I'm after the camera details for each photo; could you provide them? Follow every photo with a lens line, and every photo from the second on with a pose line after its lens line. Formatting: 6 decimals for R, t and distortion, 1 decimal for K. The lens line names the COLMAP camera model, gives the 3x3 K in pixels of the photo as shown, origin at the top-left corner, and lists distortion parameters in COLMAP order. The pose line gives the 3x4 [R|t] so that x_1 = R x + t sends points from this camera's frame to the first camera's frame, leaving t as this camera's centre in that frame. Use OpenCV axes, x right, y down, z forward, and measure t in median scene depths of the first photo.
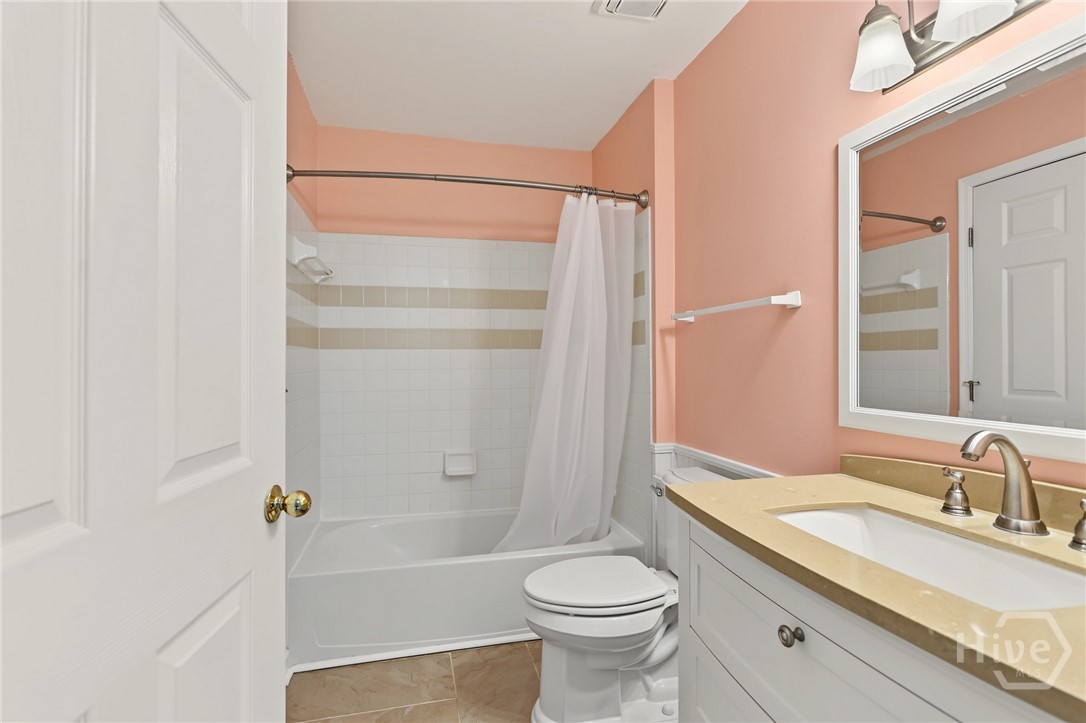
lens RADIAL K [[534.6, 0, 533.6], [0, 534.6, 364.4], [0, 0, 1]] dist [-0.004024, -0.000042]
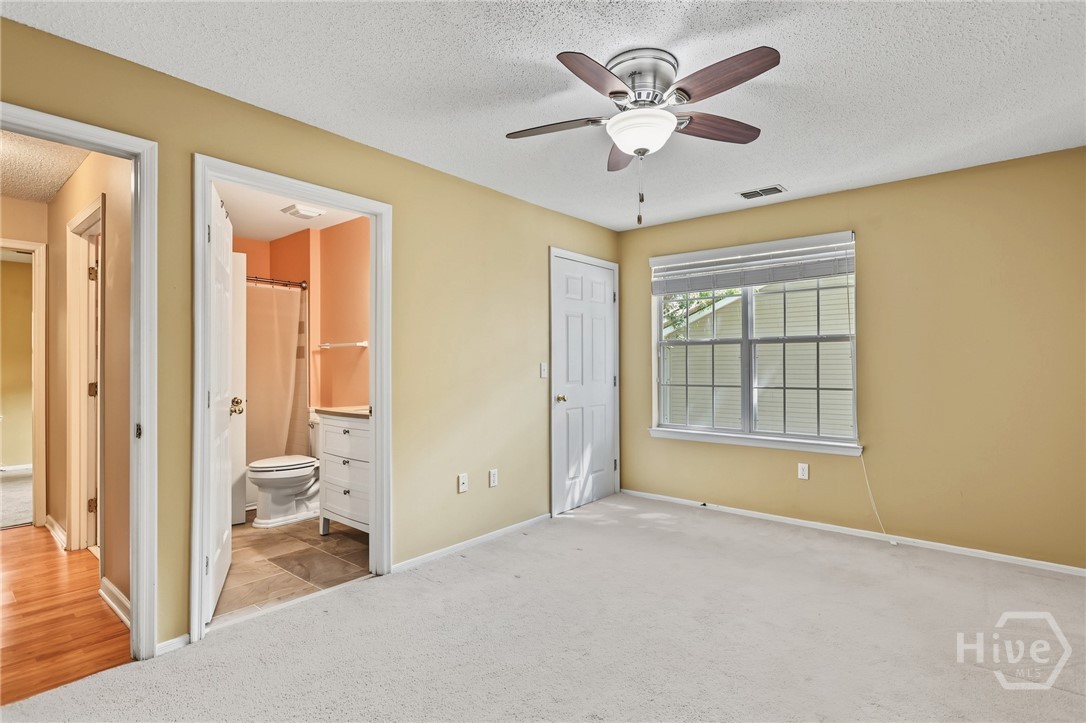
lens RADIAL K [[534.6, 0, 533.6], [0, 534.6, 364.4], [0, 0, 1]] dist [-0.004024, -0.000042]
pose [[0.809301, 0.004325, 0.587379, -0.277120], [0.001543, 0.999954, -0.009489, 0.005075], [-0.587393, 0.008585, 0.809257, -1.139724]]
